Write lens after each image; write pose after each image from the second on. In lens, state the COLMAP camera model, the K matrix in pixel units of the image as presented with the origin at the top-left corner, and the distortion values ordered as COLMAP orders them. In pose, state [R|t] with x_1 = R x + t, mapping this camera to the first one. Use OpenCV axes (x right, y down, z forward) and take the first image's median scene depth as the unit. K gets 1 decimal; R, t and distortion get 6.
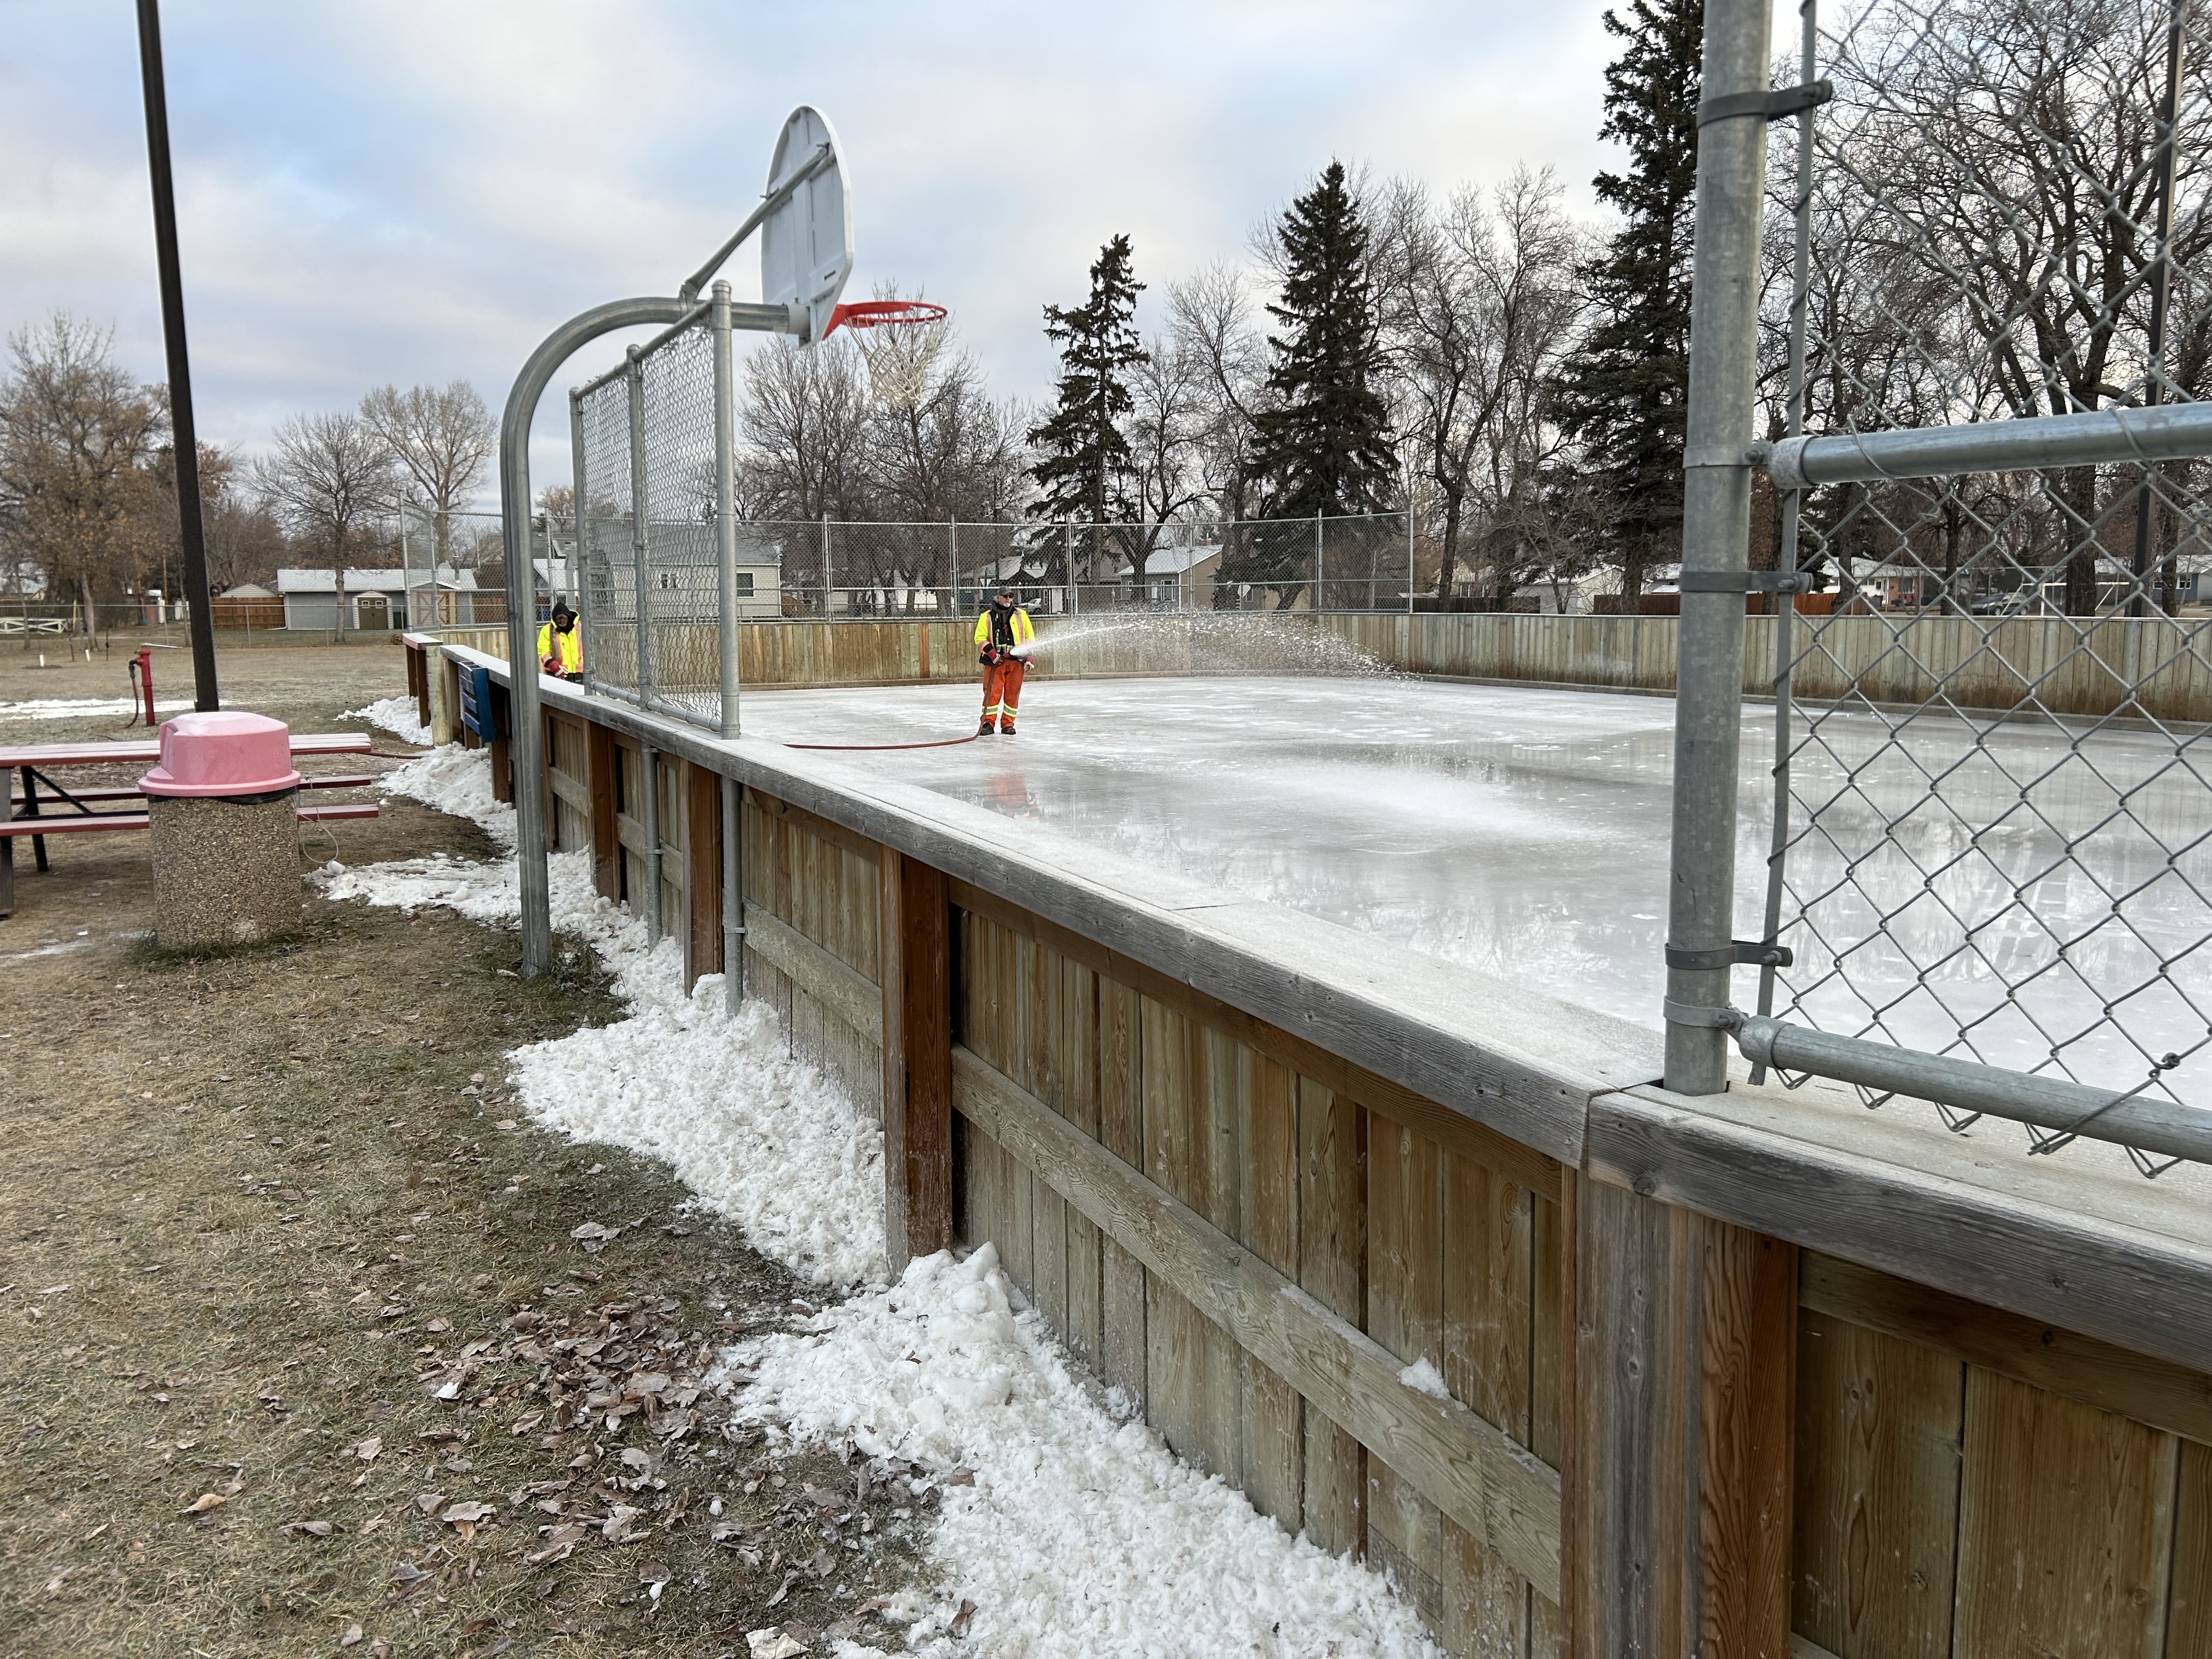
lens RADIAL K [[1651.3, 0, 1104.6], [0, 1651.3, 813.3], [0, 0, 1]] dist [0.058656, -0.057574]
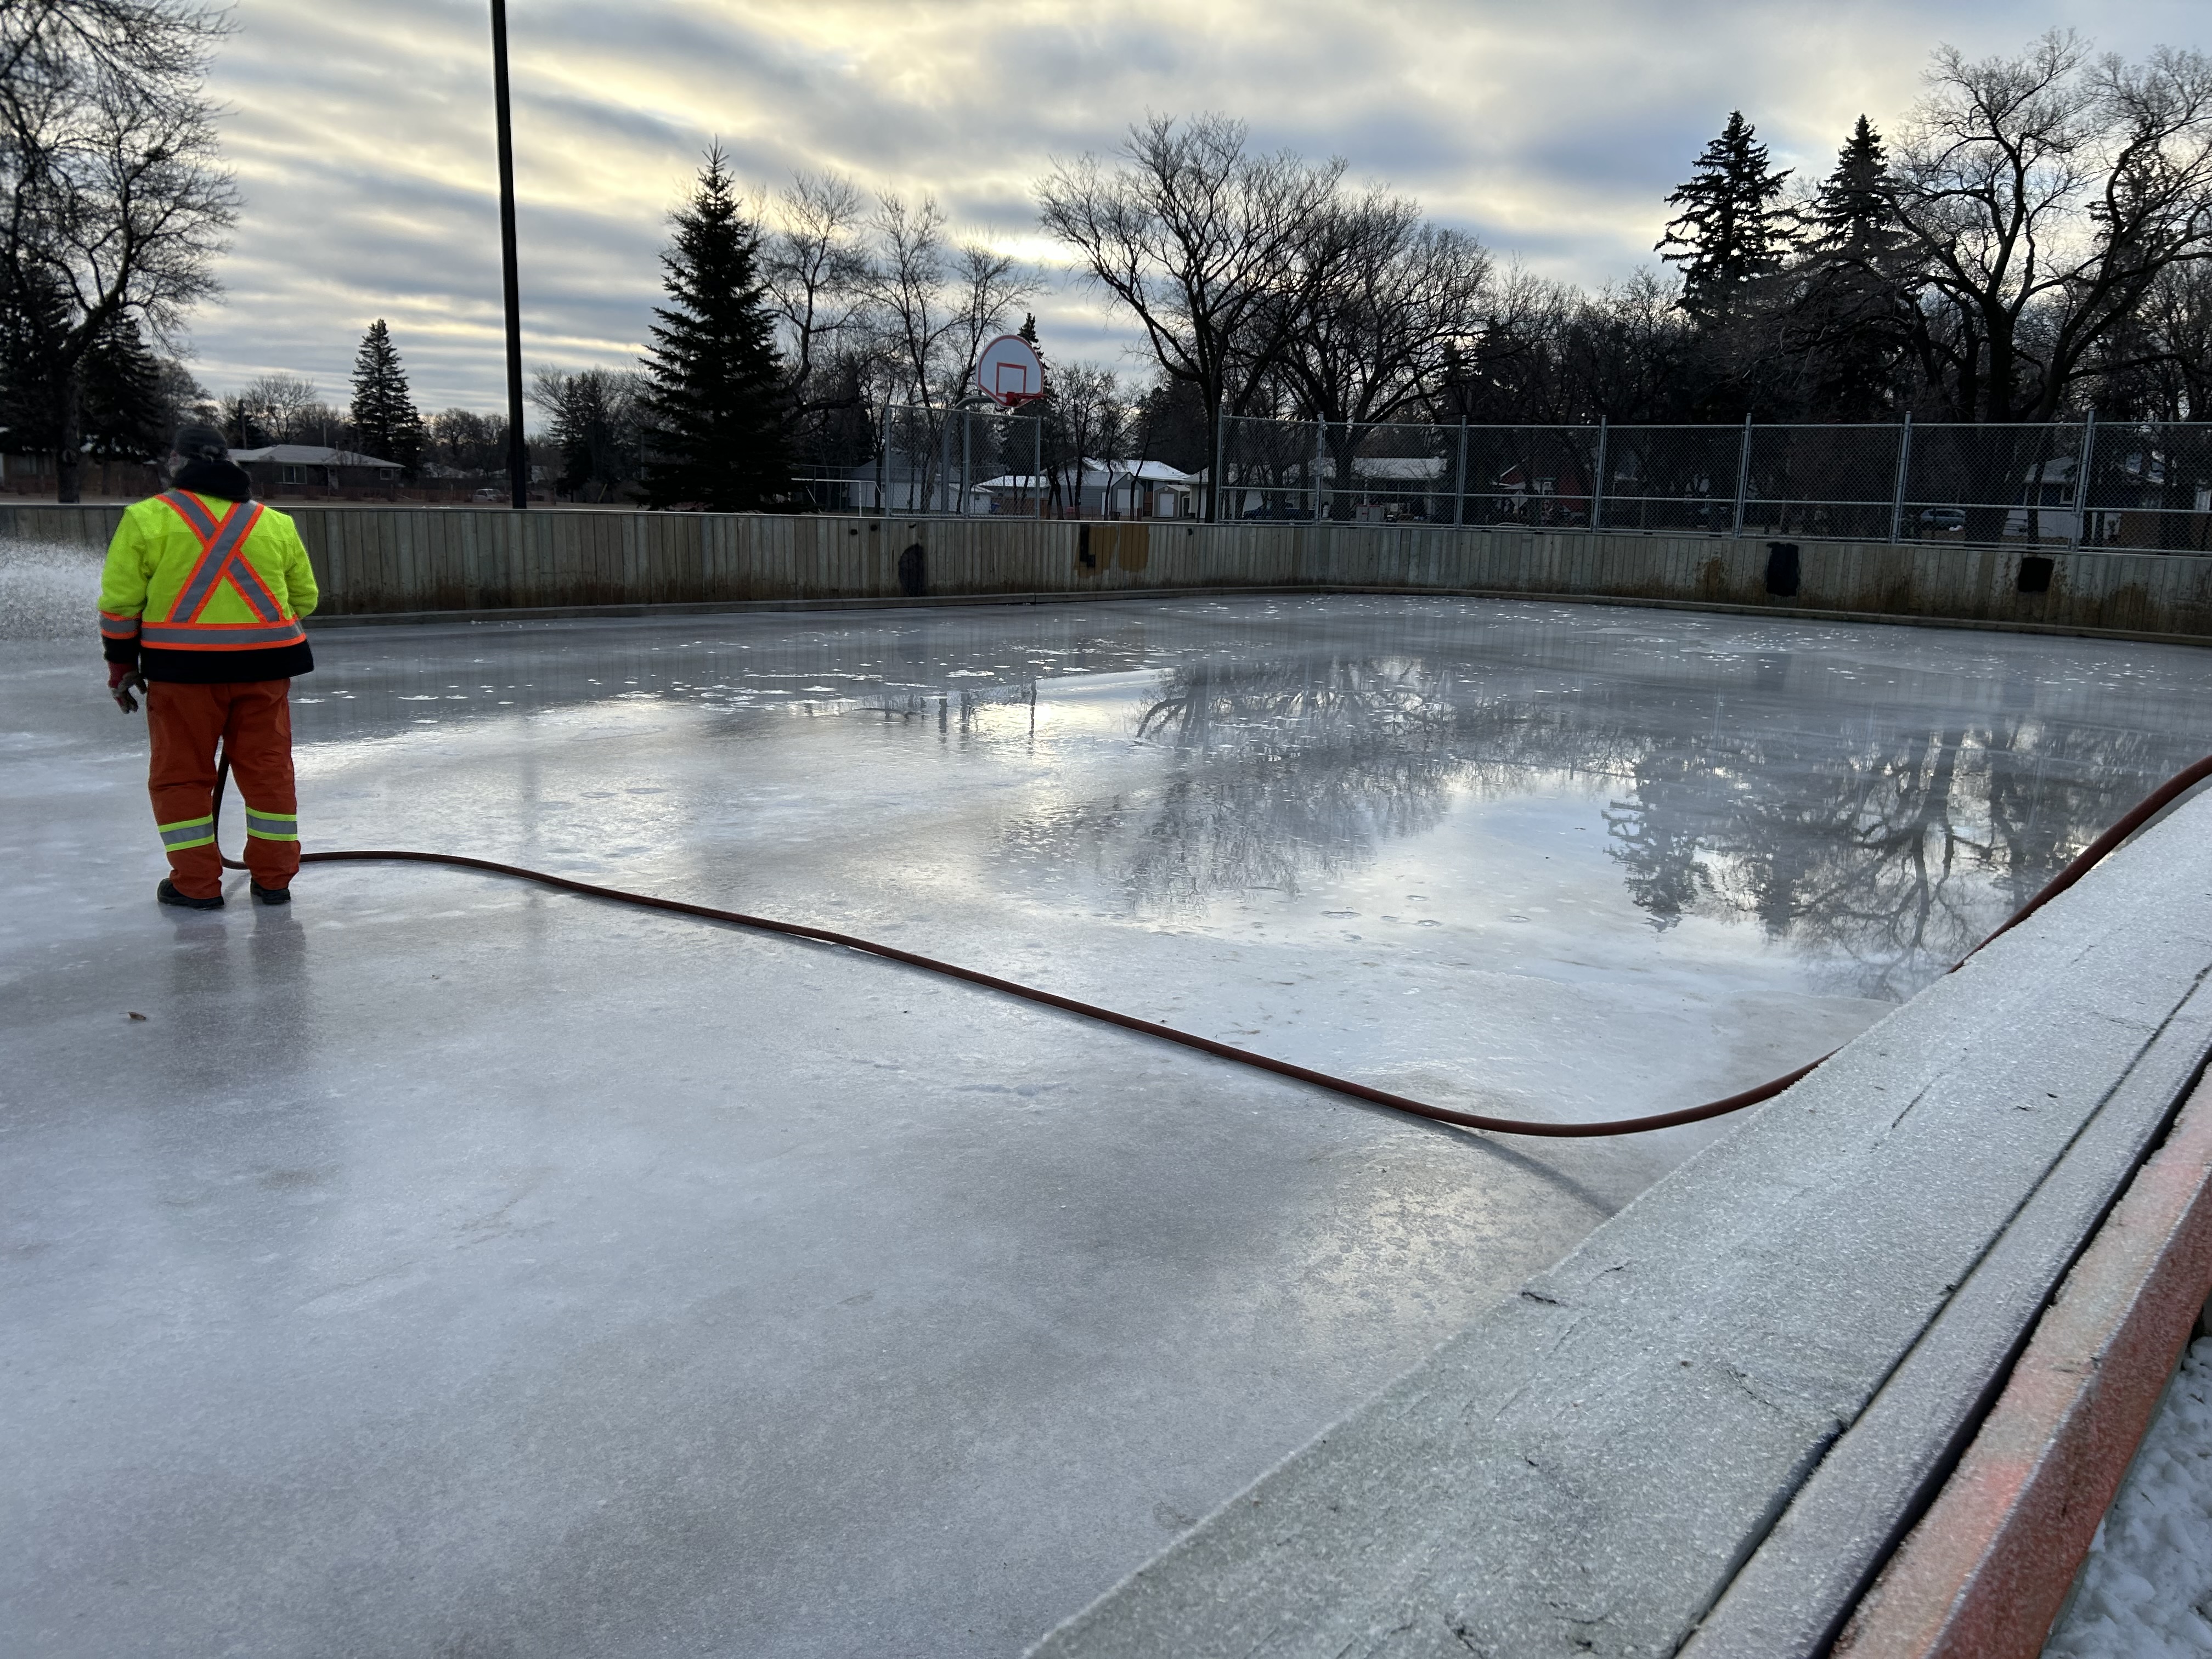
lens RADIAL K [[1651.3, 0, 1104.6], [0, 1651.3, 813.3], [0, 0, 1]] dist [0.058656, -0.057574]
pose [[-0.414140, -0.173351, 0.893553, -0.134584], [0.095692, 0.967965, 0.232137, -0.039655], [-0.905169, 0.181643, -0.384284, 0.314480]]
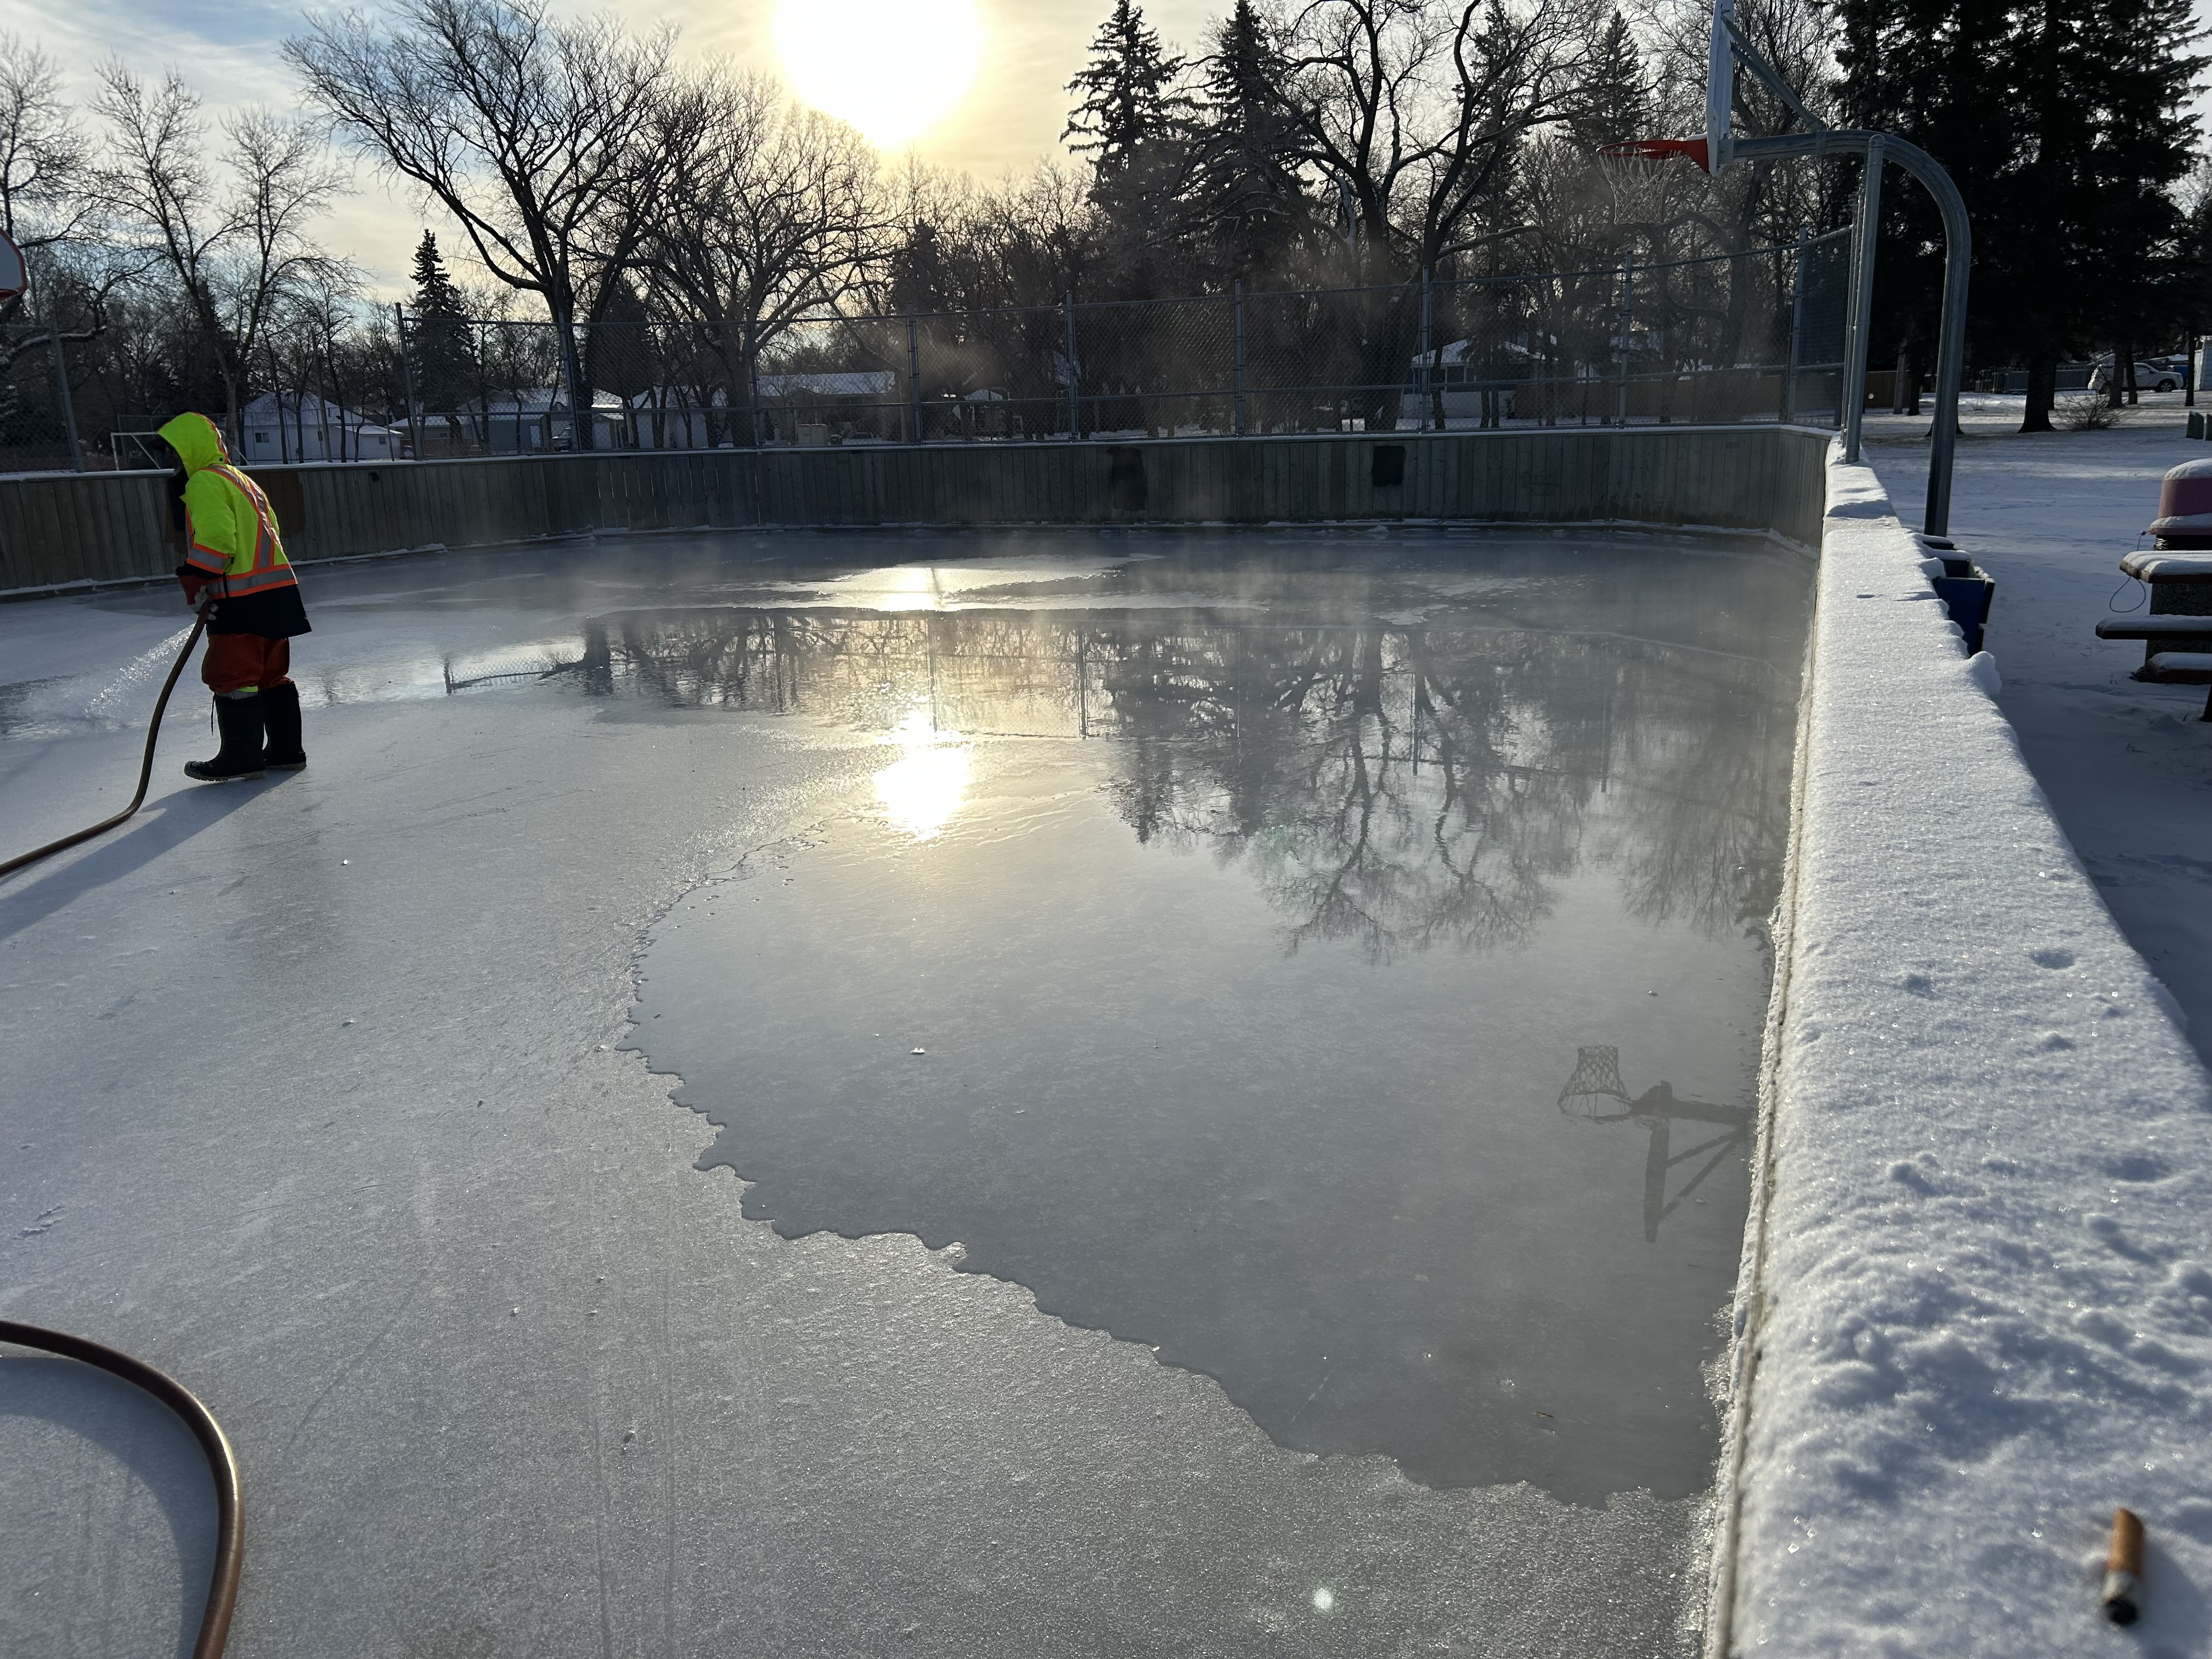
lens RADIAL K [[1651.9, 0, 1106.0], [0, 1651.9, 829.5], [0, 0, 1]] dist [0.052250, -0.052725]
pose [[-0.662572, -0.151283, 0.733561, -0.089720], [0.137013, 0.938383, 0.317277, -0.028378], [-0.736360, 0.310726, -0.601018, 0.232278]]
